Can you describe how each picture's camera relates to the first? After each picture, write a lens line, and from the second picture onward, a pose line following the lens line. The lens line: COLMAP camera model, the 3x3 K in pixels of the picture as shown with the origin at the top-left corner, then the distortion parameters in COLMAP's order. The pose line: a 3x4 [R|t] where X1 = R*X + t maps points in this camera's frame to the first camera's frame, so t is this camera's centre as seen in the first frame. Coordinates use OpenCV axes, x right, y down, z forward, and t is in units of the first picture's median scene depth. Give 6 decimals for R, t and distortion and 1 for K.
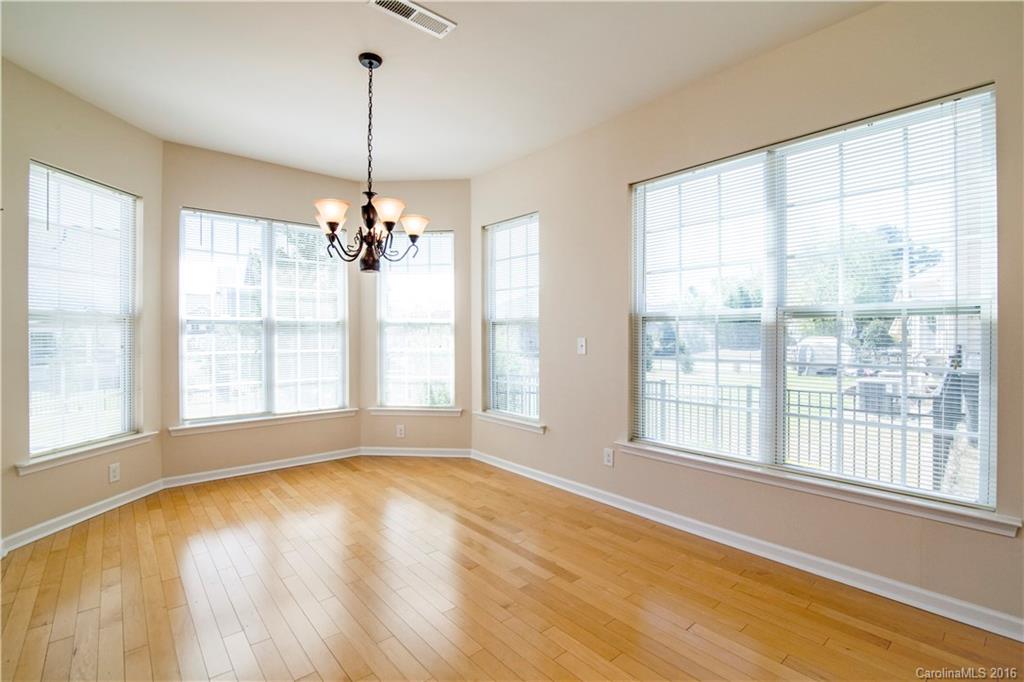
lens RADIAL K [[479.6, 0, 506.7], [0, 479.6, 334.1], [0, 0, 1]] dist [-0.002255, -0.000060]
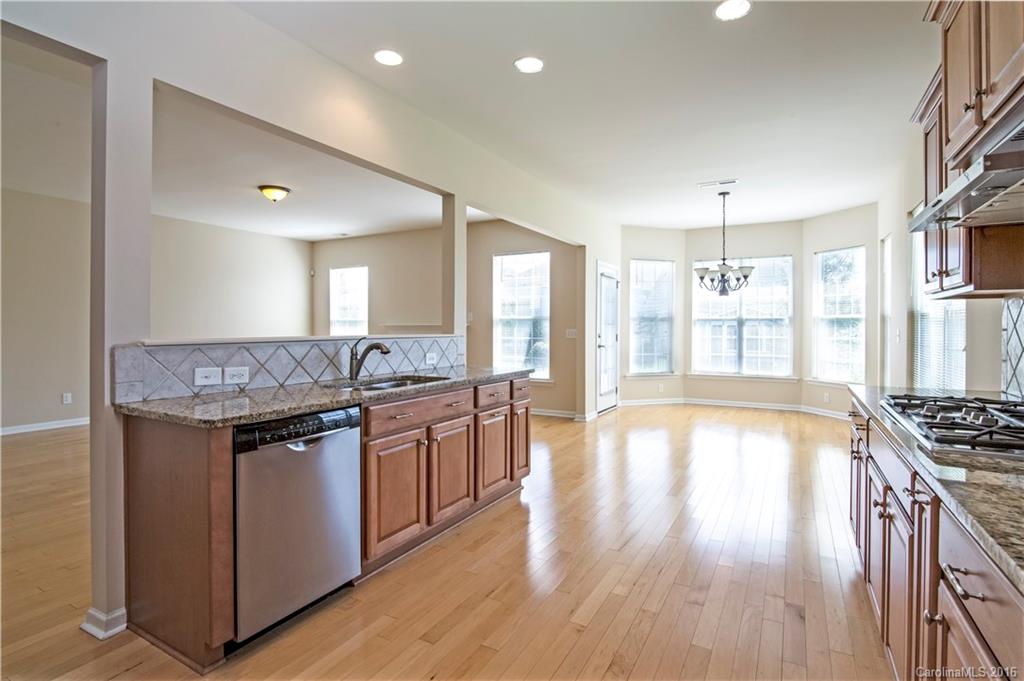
lens RADIAL K [[512.5, 0, 505.2], [0, 512.5, 335.5], [0, 0, 1]] dist [-0.016337, -0.000480]
pose [[0.363963, 0.024569, -0.931089, 0.879810], [-0.012993, 0.999689, 0.021301, 0.005060], [0.931323, 0.004345, 0.364169, -0.427612]]
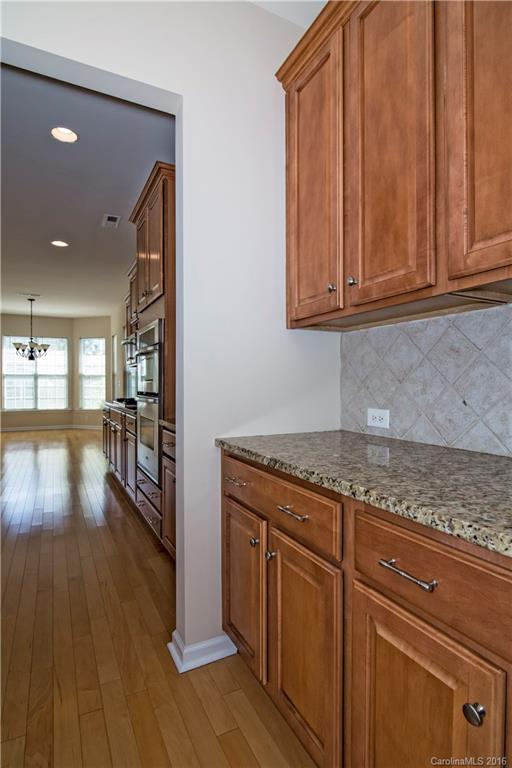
lens RADIAL K [[394.4, 0, 256.0], [0, 394.4, 385.2], [0, 0, 1]] dist [0.001425, 0.000857]
pose [[0.977959, 0.006977, -0.208679, 1.176330], [-0.007368, 0.999972, -0.001097, 0.027013], [0.208665, 0.002611, 0.977984, -0.911480]]
